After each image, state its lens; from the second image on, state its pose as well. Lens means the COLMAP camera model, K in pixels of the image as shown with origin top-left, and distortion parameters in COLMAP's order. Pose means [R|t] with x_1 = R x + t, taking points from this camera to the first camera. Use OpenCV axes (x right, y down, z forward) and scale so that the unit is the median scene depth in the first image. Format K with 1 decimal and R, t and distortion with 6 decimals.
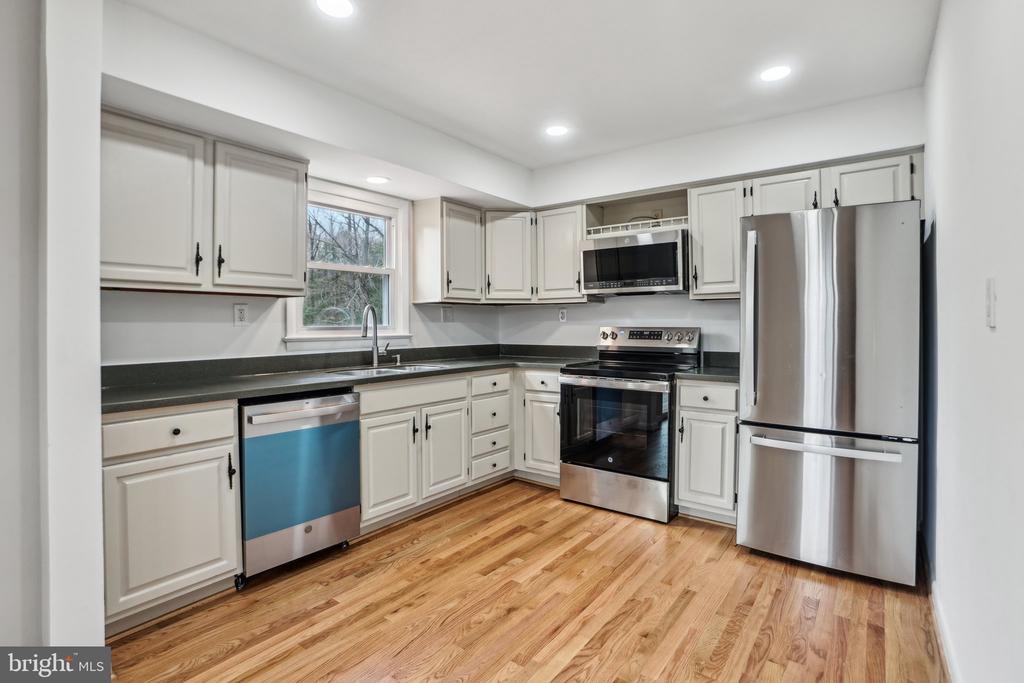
lens RADIAL K [[485.4, 0, 510.6], [0, 485.4, 323.9], [0, 0, 1]] dist [-0.000808, 0.000951]
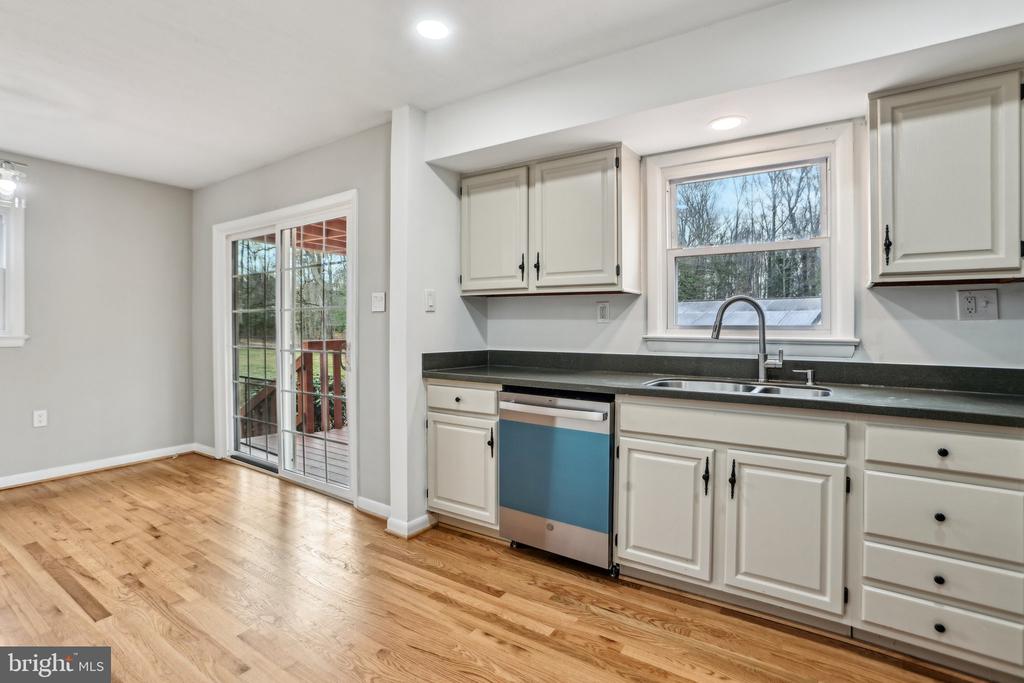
lens RADIAL K [[505.7, 0, 491.7], [0, 505.7, 328.0], [0, 0, 1]] dist [-0.003904, 0.000548]
pose [[0.084659, 0.017442, -0.996257, 0.514876], [-0.002185, 0.999848, 0.017319, -0.003163], [0.996408, 0.000710, 0.084684, 0.674421]]
